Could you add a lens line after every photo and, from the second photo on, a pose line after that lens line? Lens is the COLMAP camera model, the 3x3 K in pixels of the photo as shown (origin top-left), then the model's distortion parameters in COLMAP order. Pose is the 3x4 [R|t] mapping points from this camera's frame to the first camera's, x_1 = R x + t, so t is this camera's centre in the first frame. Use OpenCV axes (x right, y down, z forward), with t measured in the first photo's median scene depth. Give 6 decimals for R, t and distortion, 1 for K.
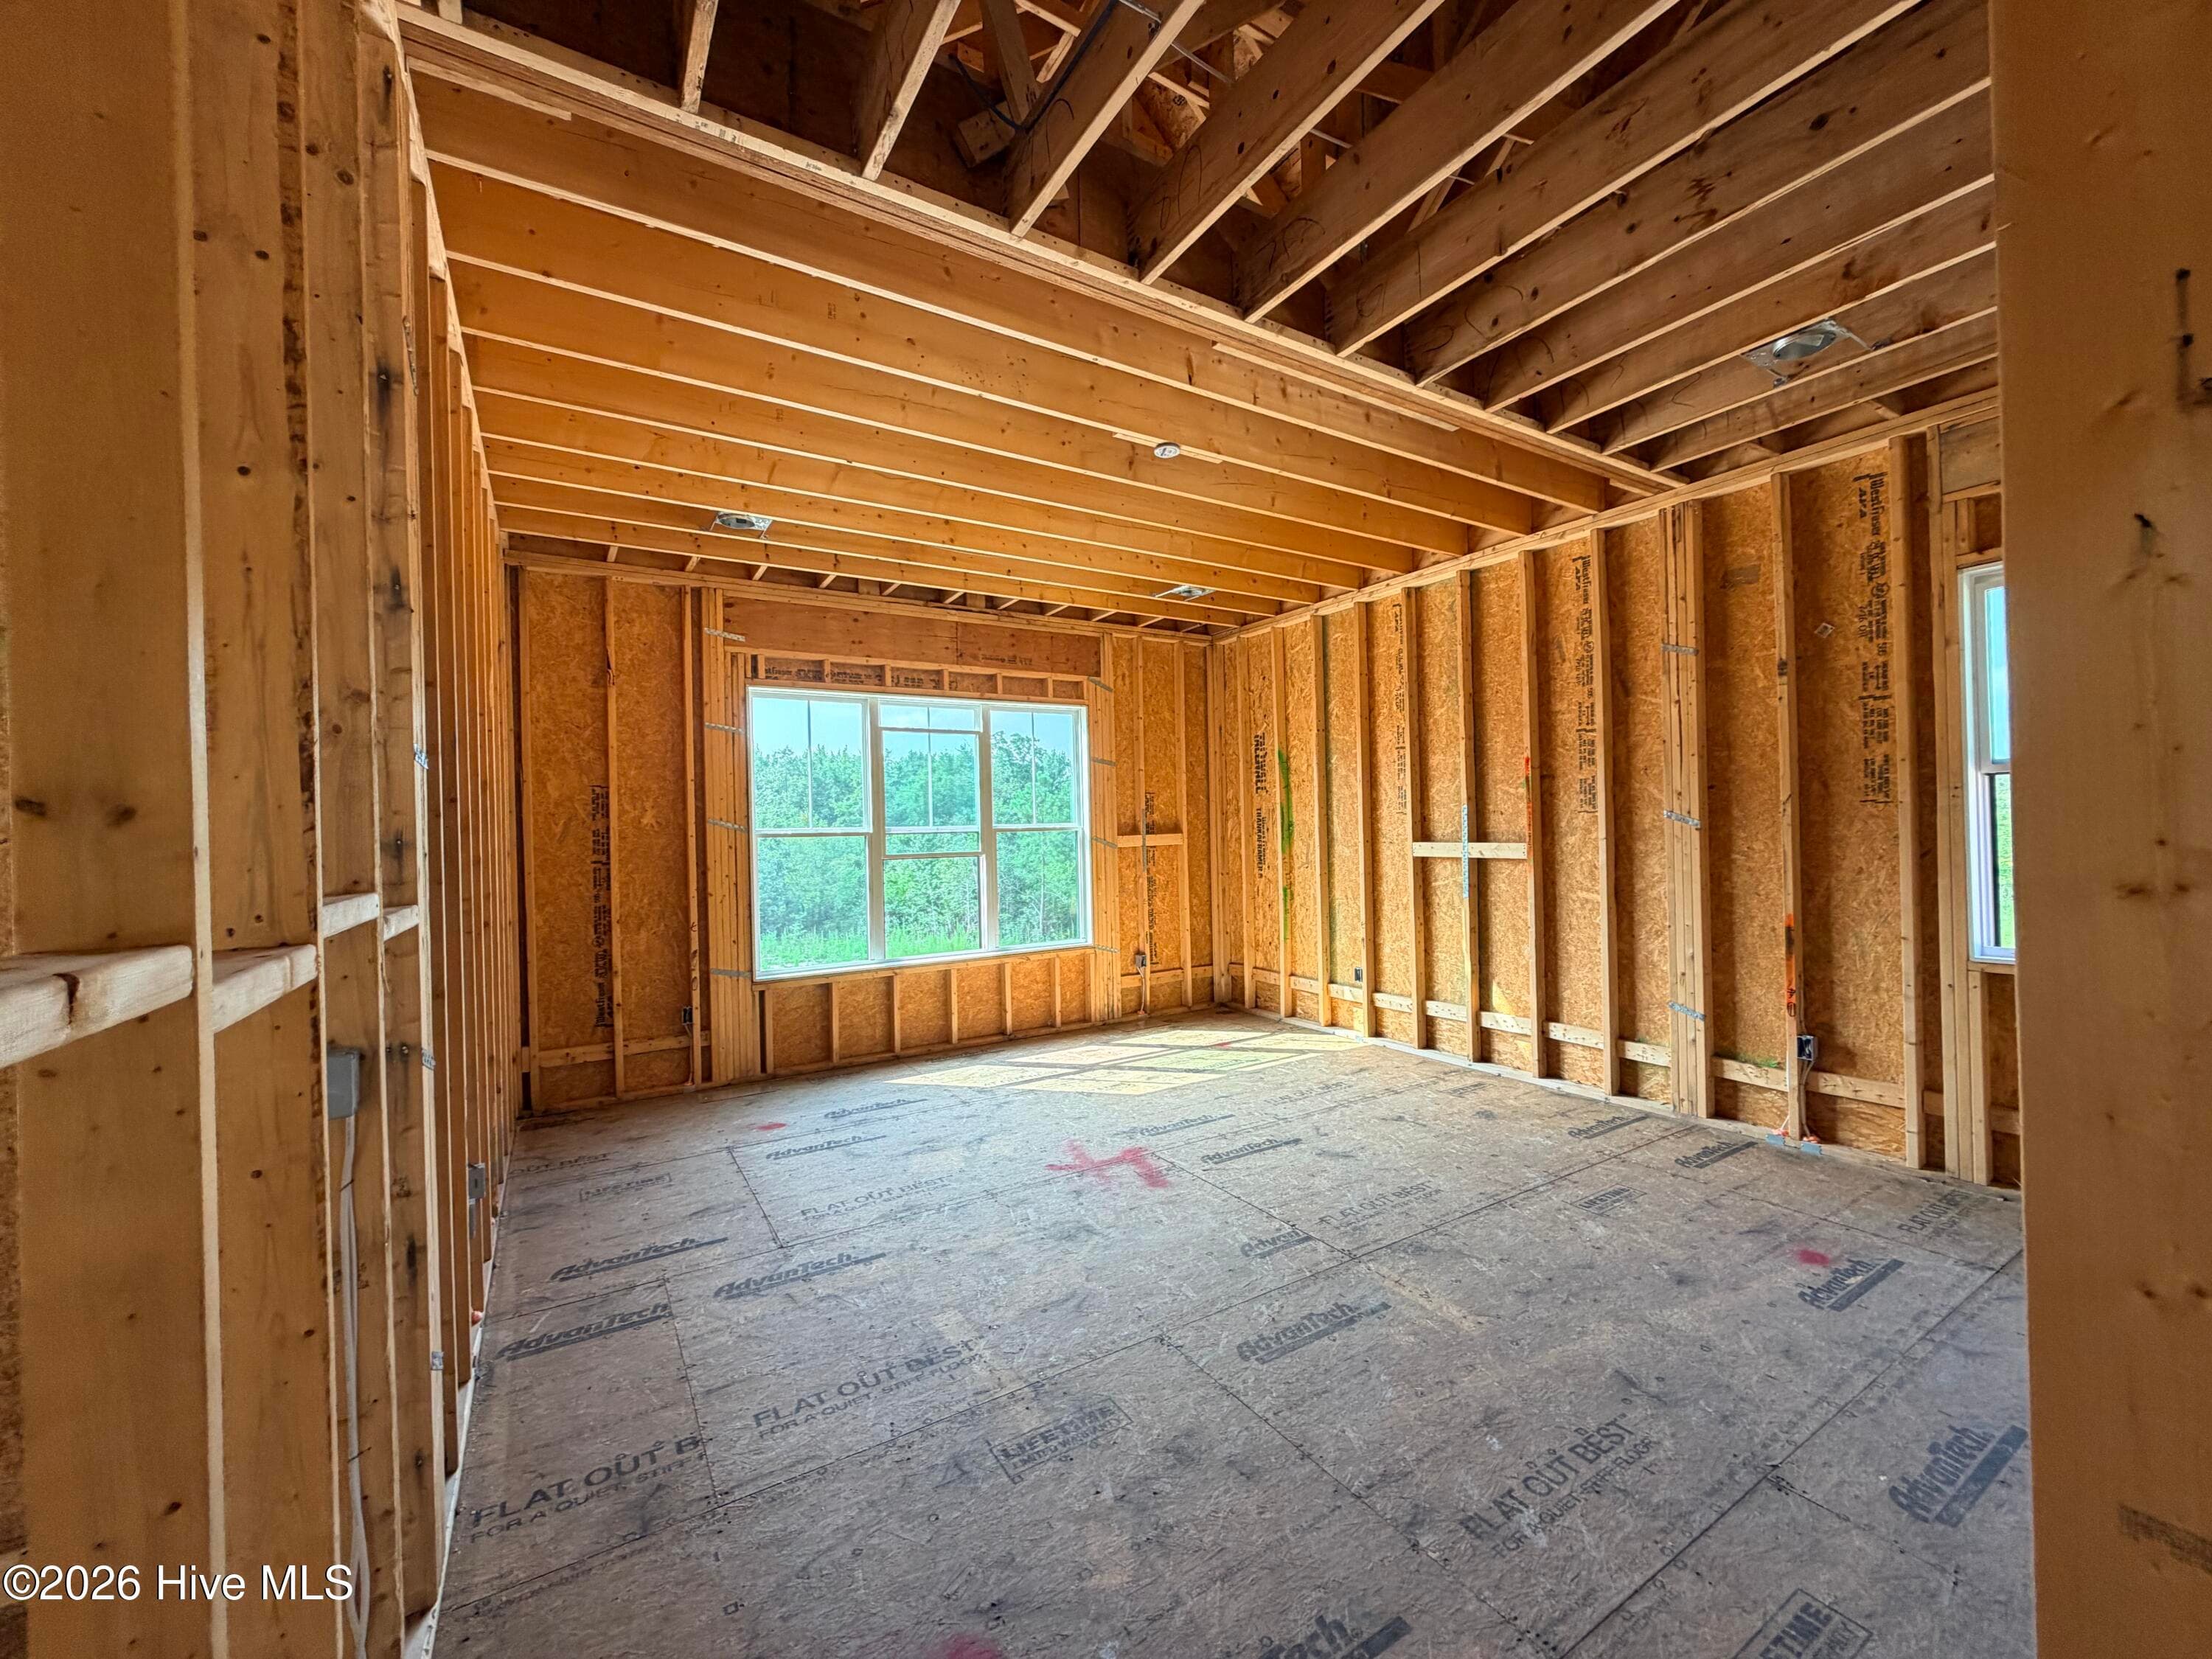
lens RADIAL K [[877.3, 0, 1095.9], [0, 877.3, 832.3], [0, 0, 1]] dist [0.001222, -0.000628]
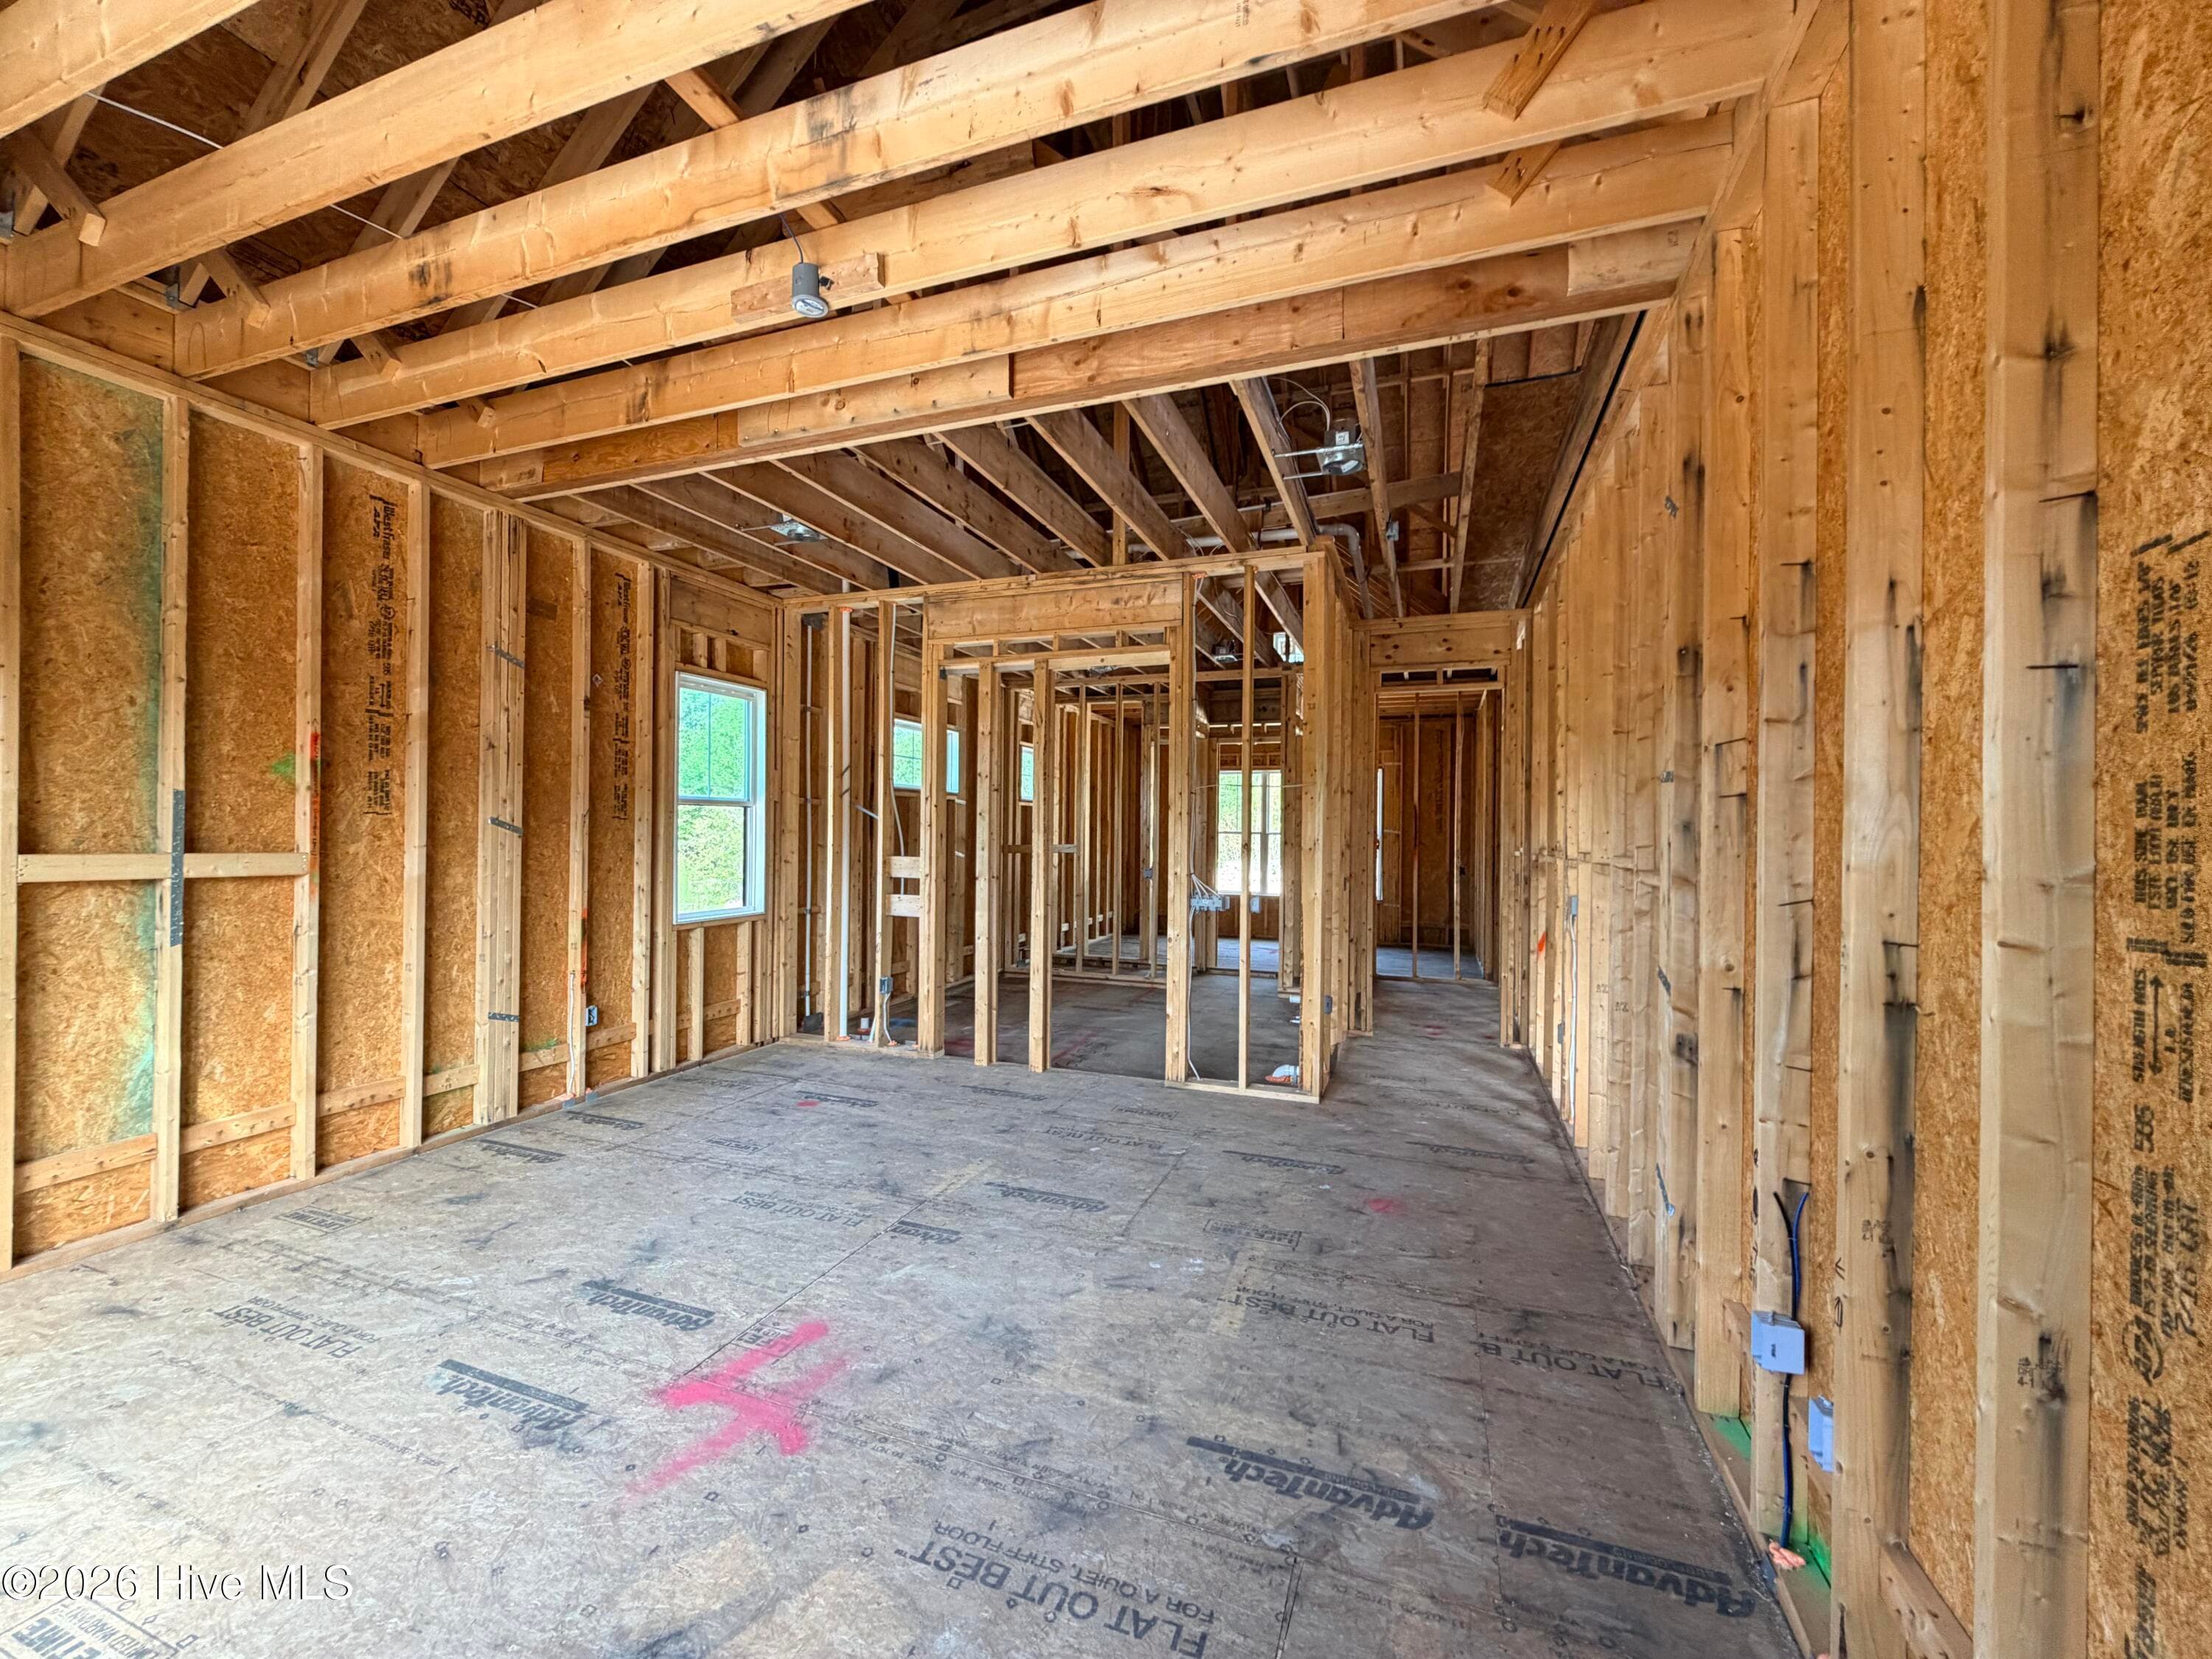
lens RADIAL K [[877.3, 0, 1103.8], [0, 877.3, 833.9], [0, 0, 1]] dist [0.001222, -0.000628]
pose [[-0.618601, 0.014902, 0.785564, -0.579472], [0.002069, 0.999848, -0.017337, 0.013052], [-0.785703, -0.009099, -0.618537, 1.150242]]
